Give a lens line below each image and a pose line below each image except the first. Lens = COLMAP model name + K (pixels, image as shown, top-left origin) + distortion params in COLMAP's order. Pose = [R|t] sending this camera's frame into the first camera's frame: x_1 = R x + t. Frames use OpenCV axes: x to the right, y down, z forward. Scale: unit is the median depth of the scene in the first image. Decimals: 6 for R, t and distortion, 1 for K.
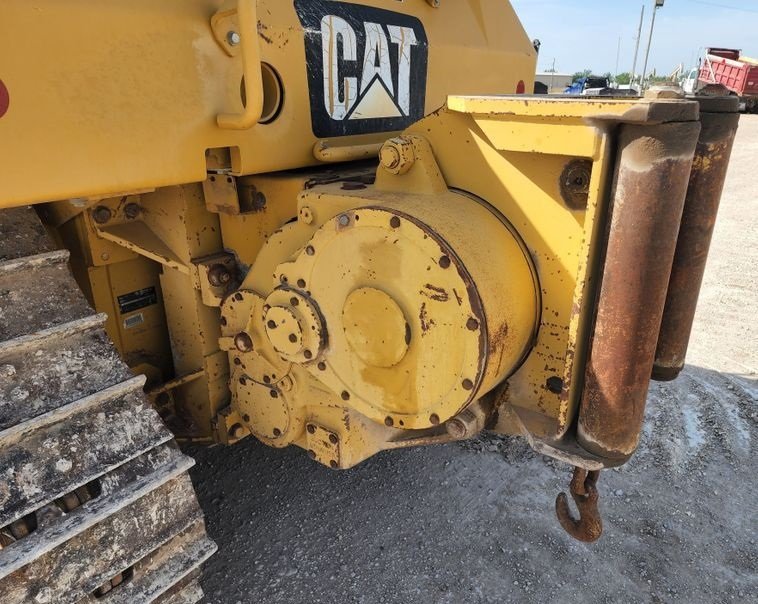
lens RADIAL K [[582.0, 0, 422.2], [0, 582.0, 322.1], [0, 0, 1]] dist [0.034473, -0.005437]
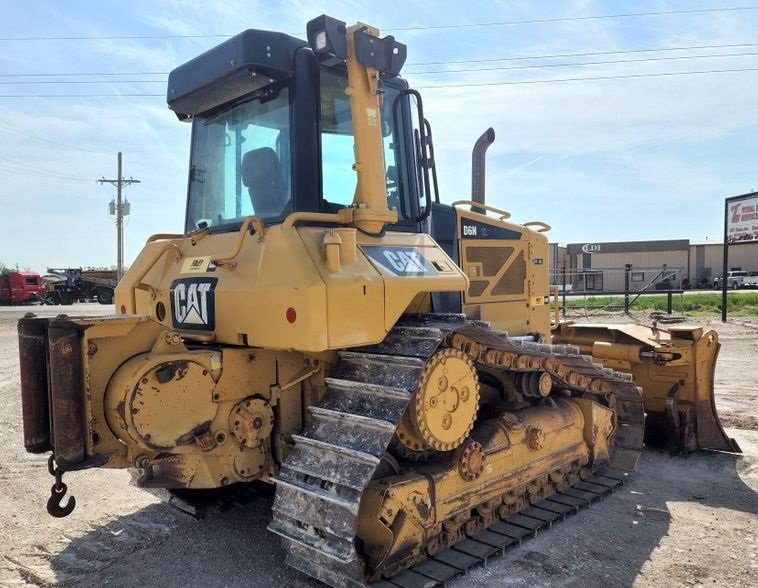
lens RADIAL K [[613.8, 0, 339.9], [0, 613.8, 320.9], [0, 0, 1]] dist [0.095817, -0.118274]
pose [[-0.227646, 0.045934, -0.972660, 2.158675], [-0.351803, 0.927536, 0.126141, -0.899460], [0.907971, 0.370900, -0.194990, 2.082914]]
